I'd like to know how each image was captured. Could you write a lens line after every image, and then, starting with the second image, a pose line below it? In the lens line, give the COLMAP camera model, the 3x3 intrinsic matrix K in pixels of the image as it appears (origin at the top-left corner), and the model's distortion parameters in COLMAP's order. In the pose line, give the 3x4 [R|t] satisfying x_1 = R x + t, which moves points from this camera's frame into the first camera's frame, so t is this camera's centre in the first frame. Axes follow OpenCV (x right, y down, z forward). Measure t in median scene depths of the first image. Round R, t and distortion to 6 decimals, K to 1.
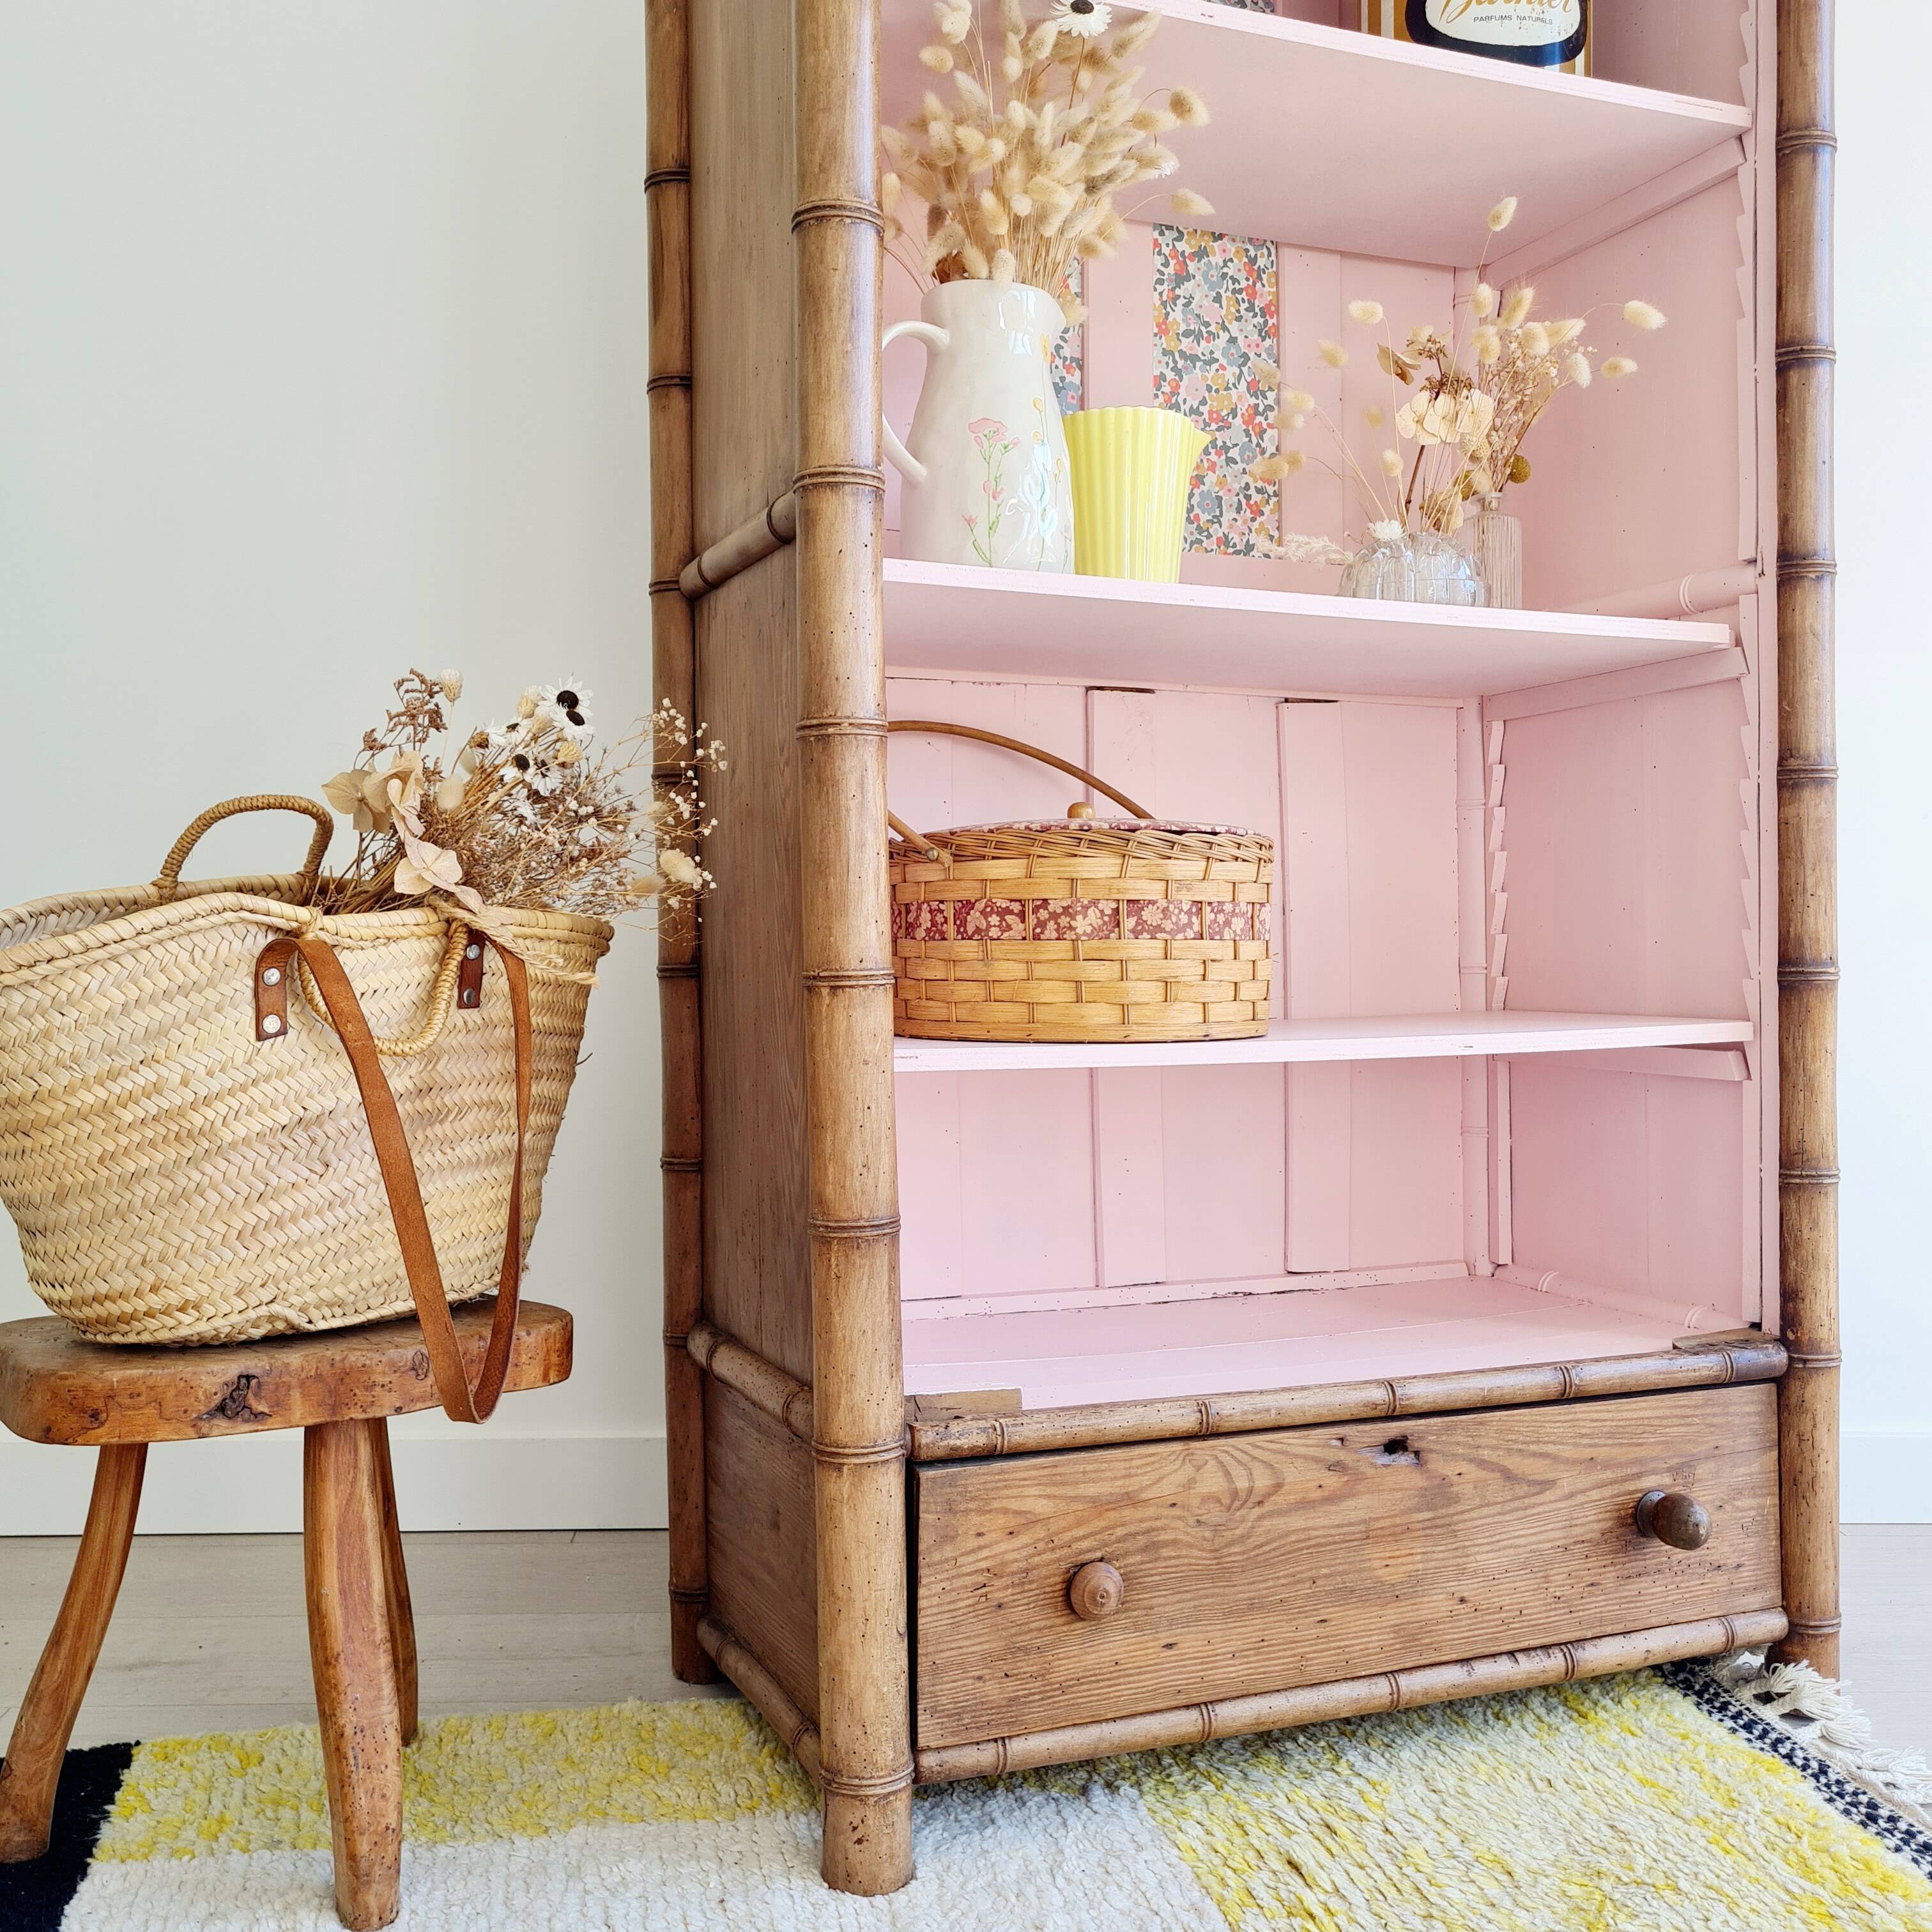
lens RADIAL K [[1946.6, 0, 945.8], [0, 1946.6, 959.6], [0, 0, 1]] dist [0.039102, 0.000000]
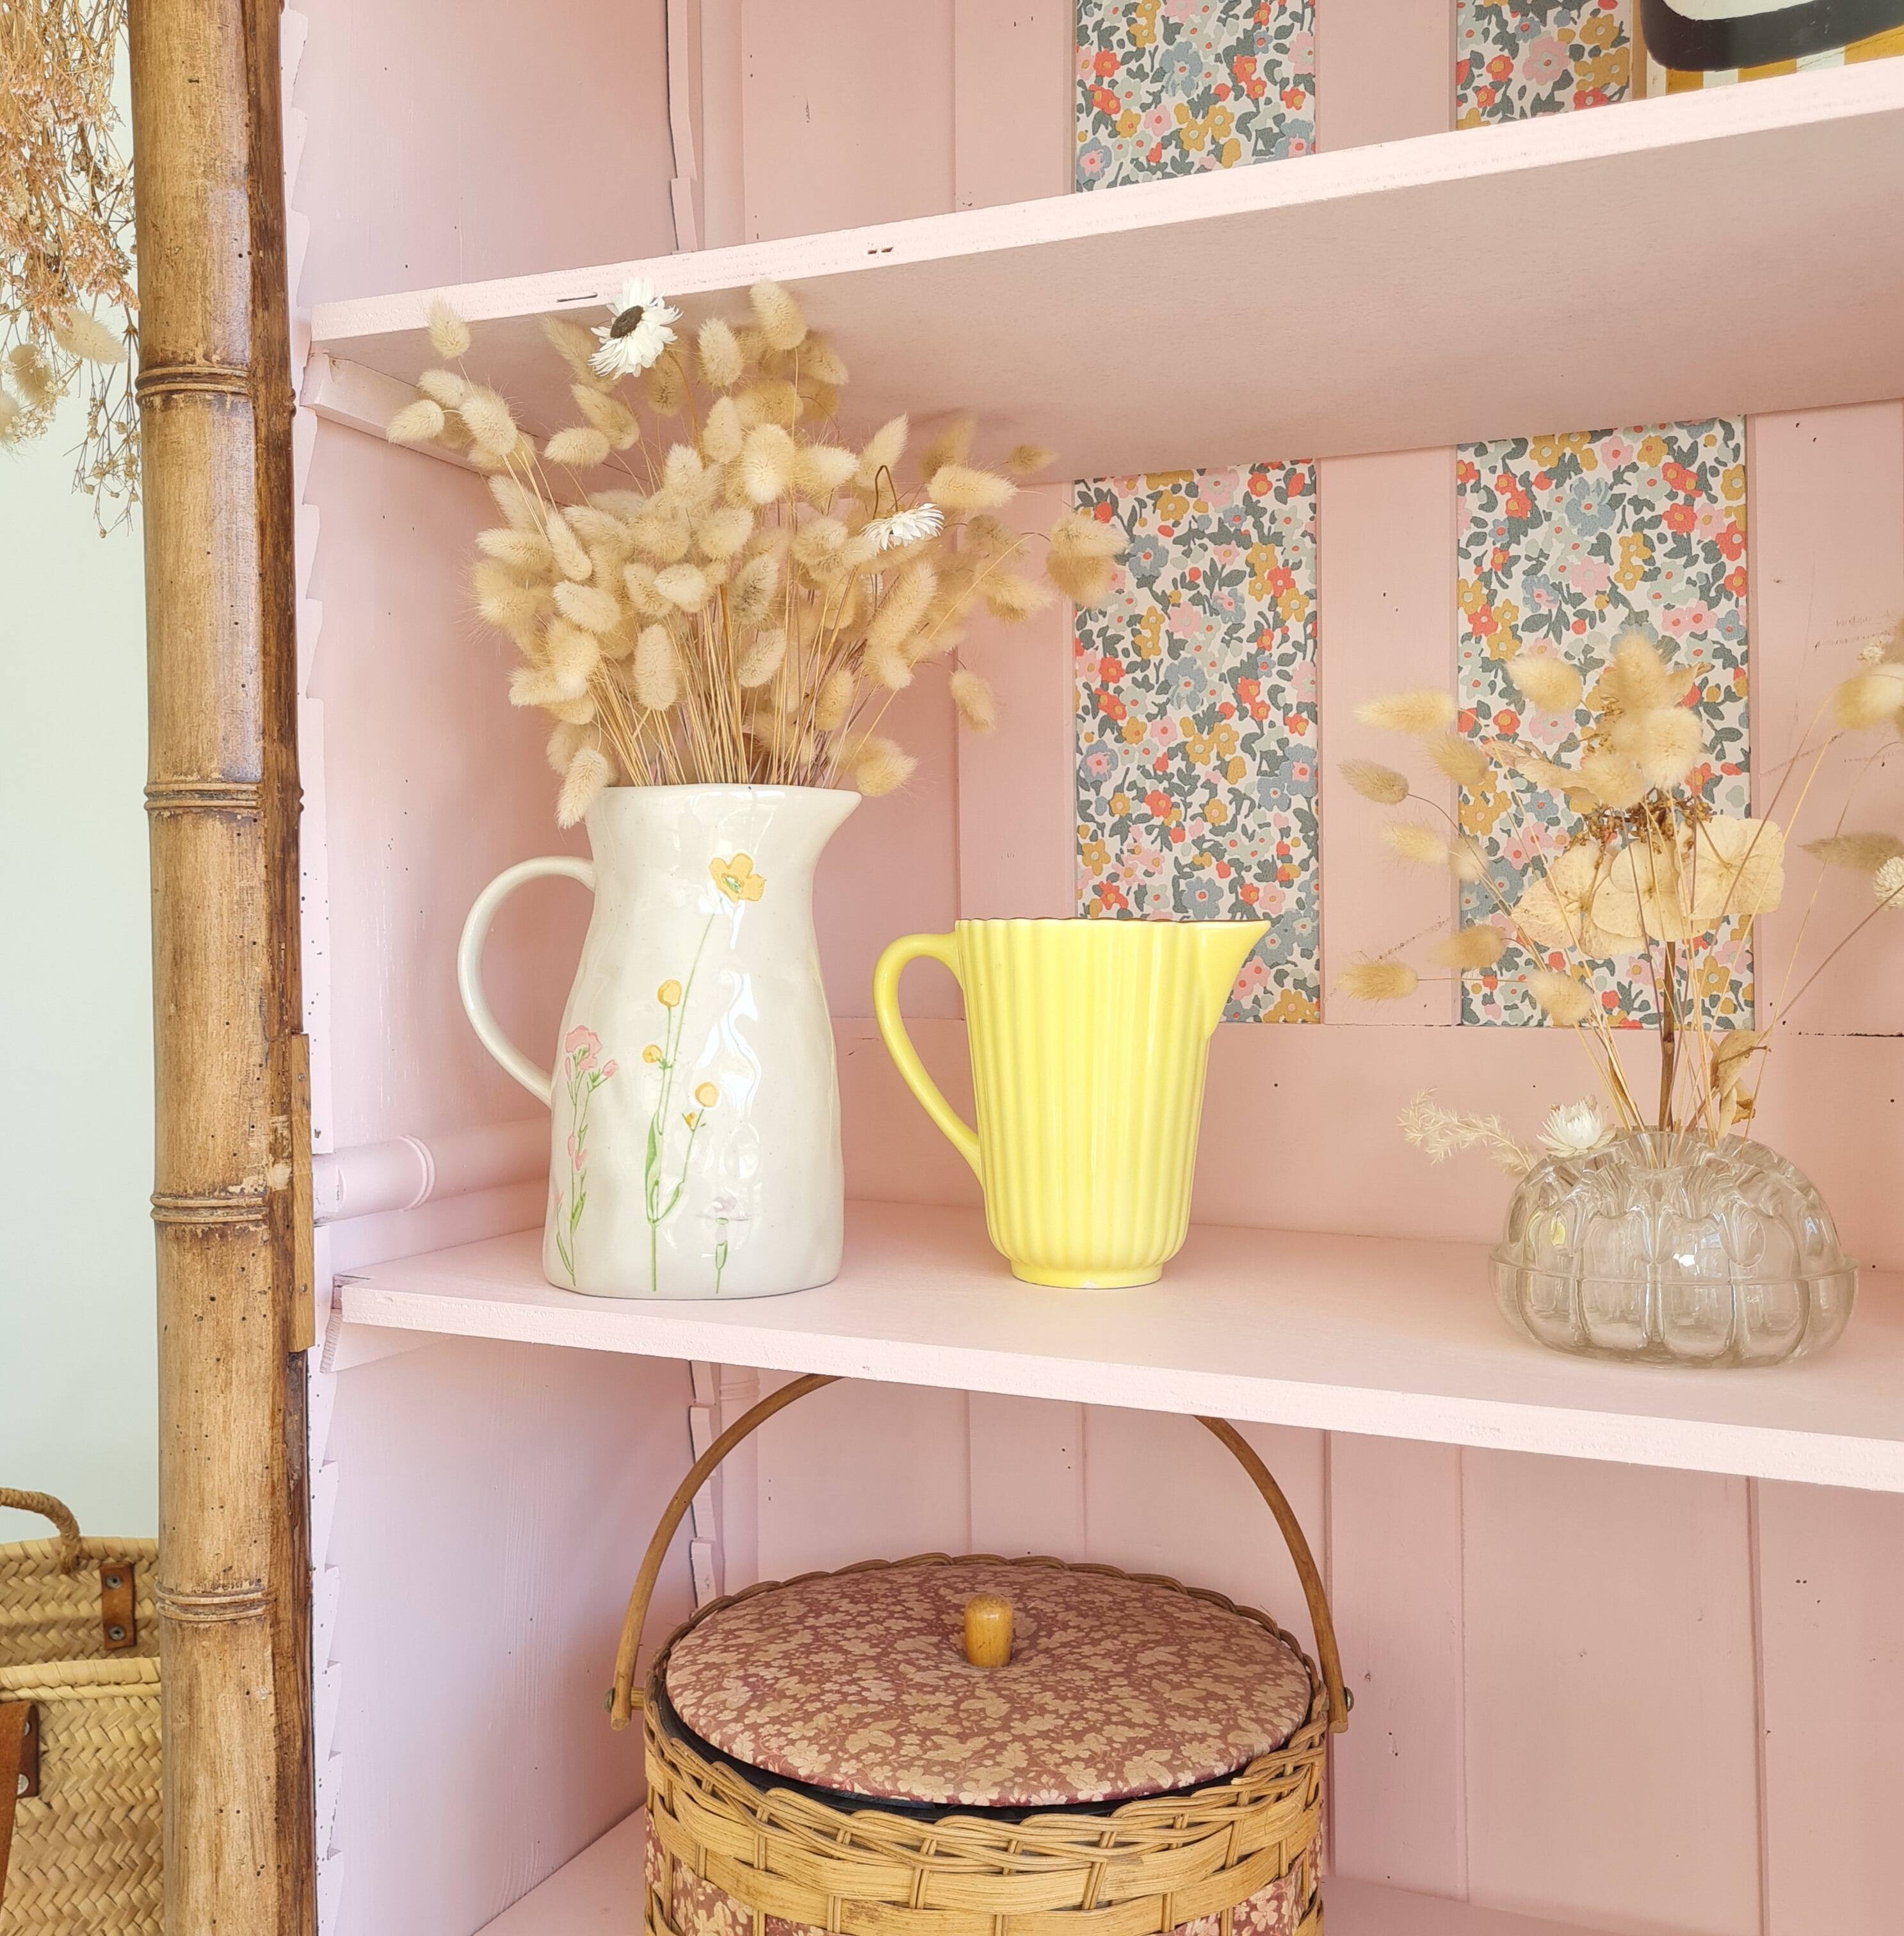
lens RADIAL K [[1952.8, 0, 931.9], [0, 1952.8, 959.9], [0, 0, 1]] dist [0.037418, 0.000000]
pose [[0.695738, 0.013223, -0.718173, 0.487058], [-0.006521, 0.999906, 0.012093, -0.285005], [0.718266, -0.003730, 0.695759, 0.616760]]
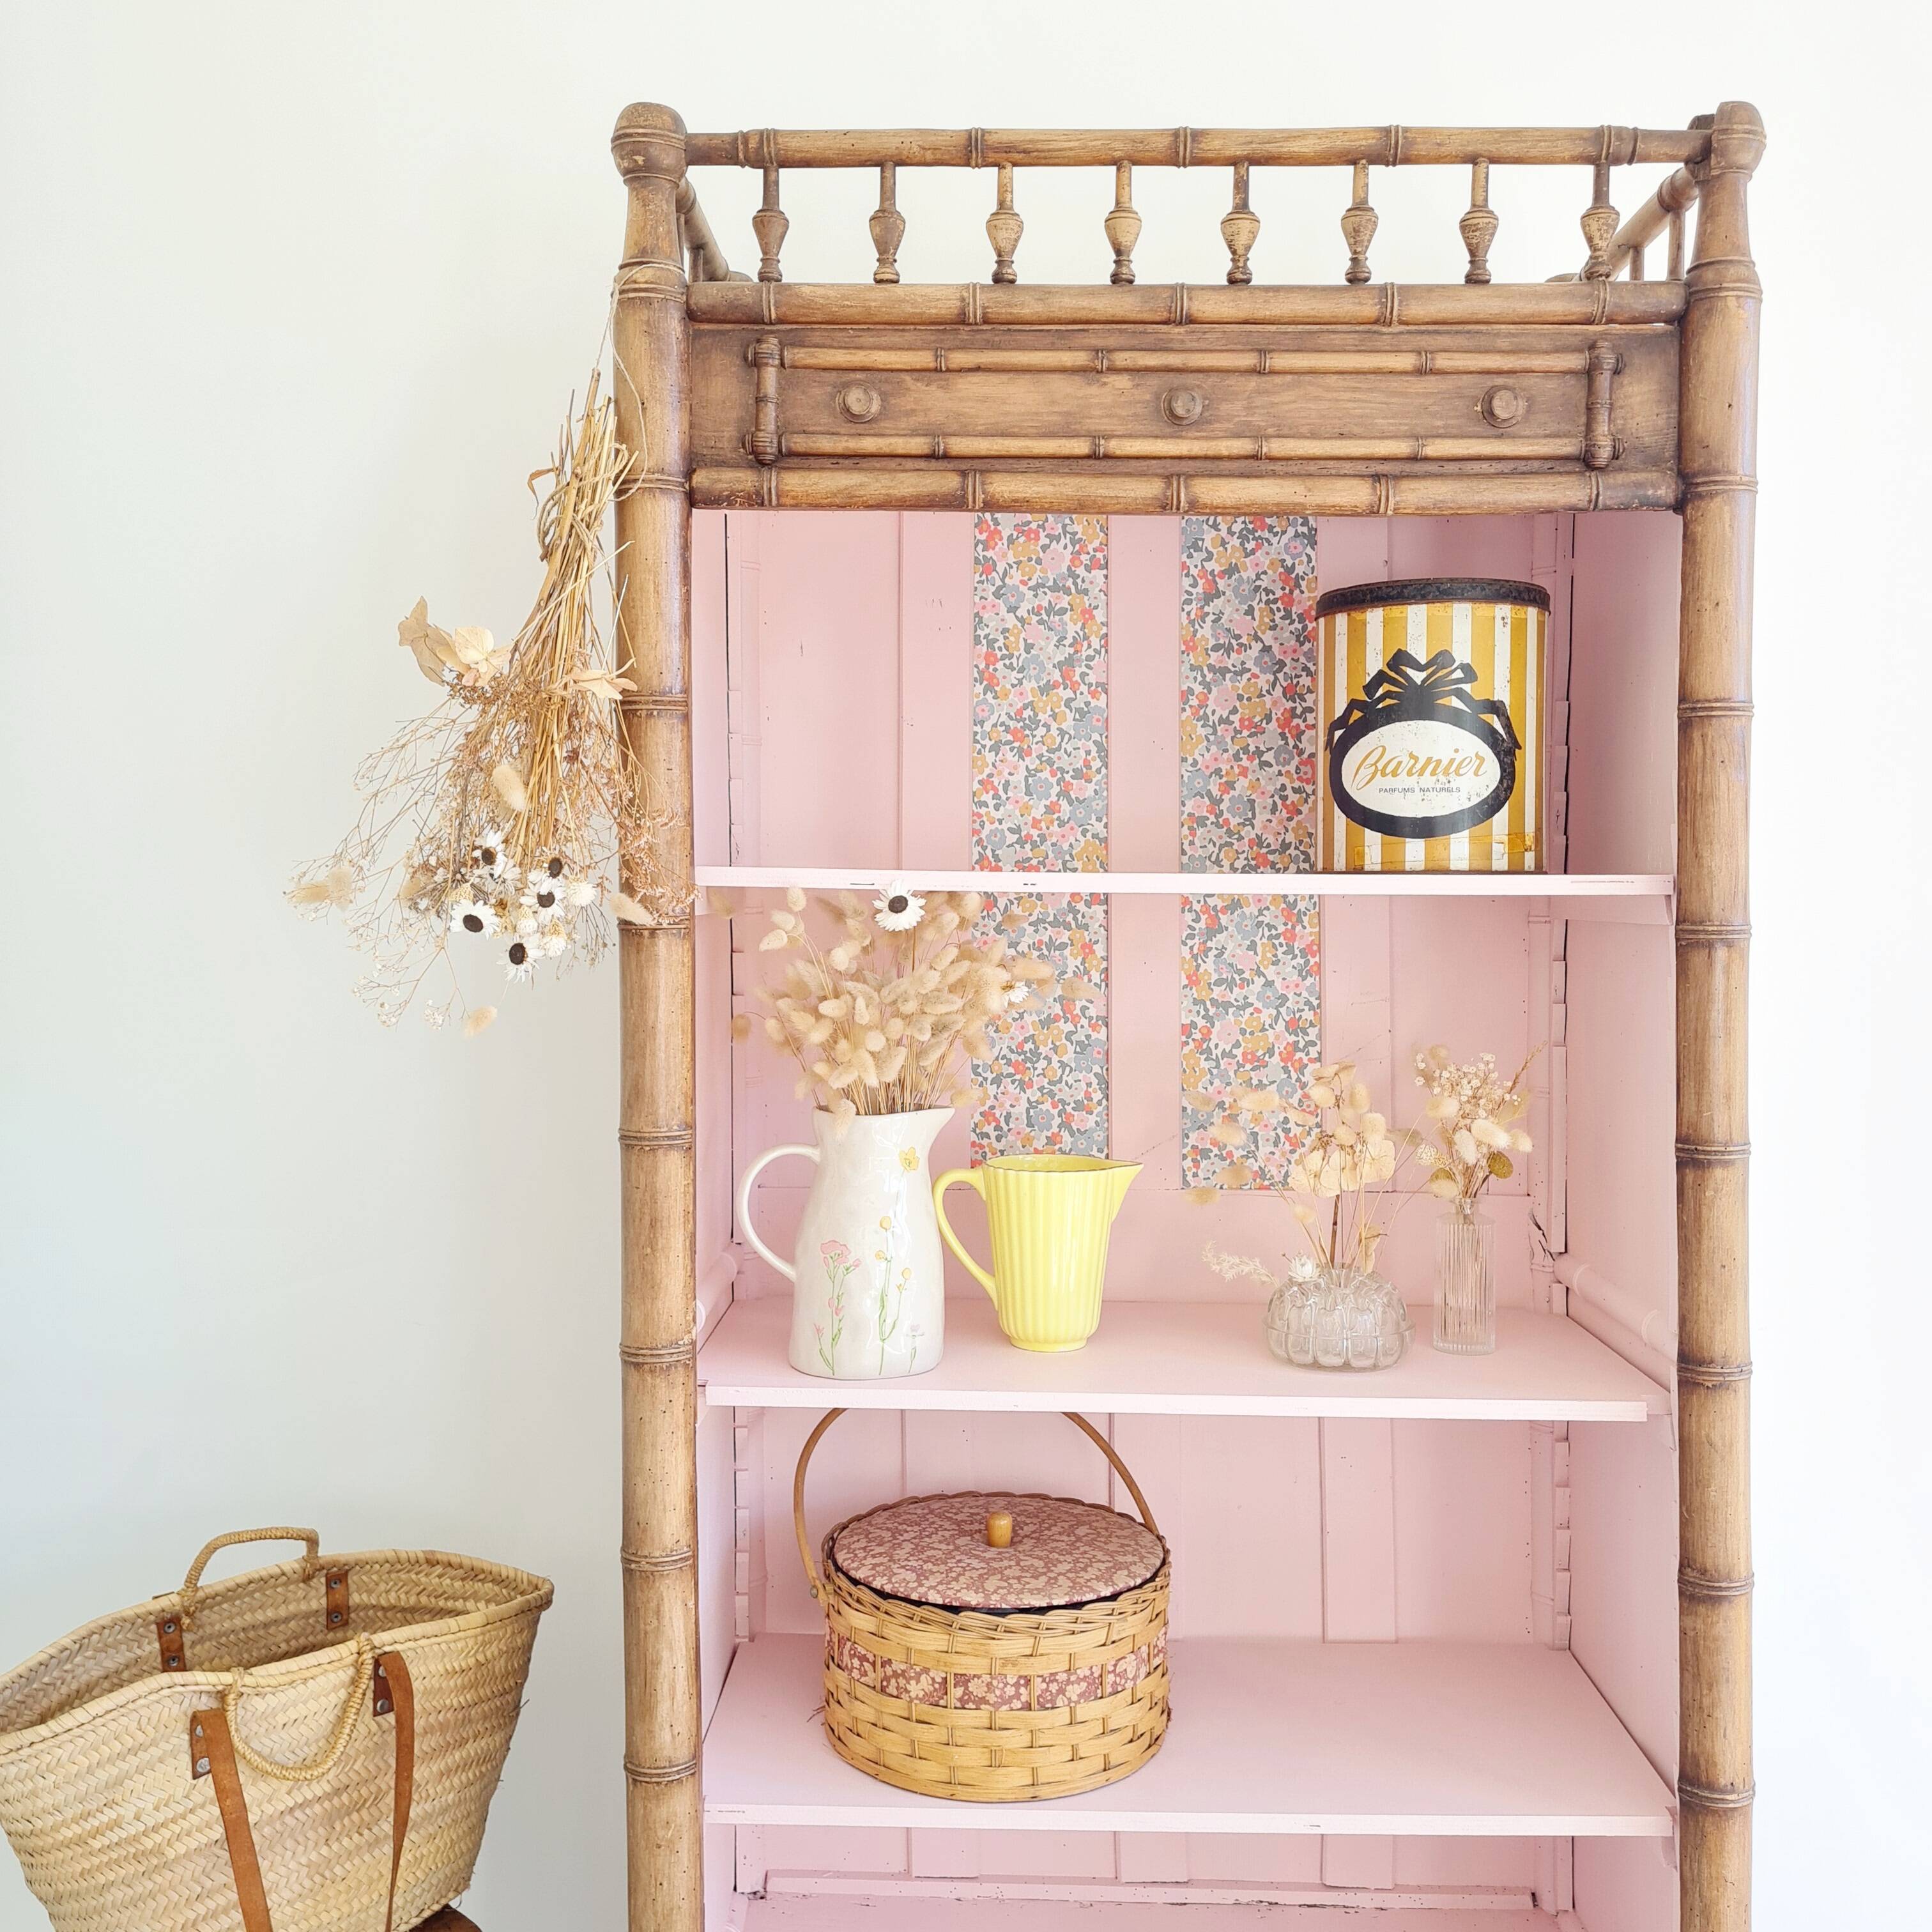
lens RADIAL K [[1946.6, 0, 965.1], [0, 1946.6, 932.3], [0, 0, 1]] dist [0.039102, 0.000000]
pose [[0.917329, 0.018992, -0.397676, 0.506473], [-0.010069, 0.999649, 0.024515, -0.454592], [0.398002, -0.018485, 0.917198, -0.016024]]
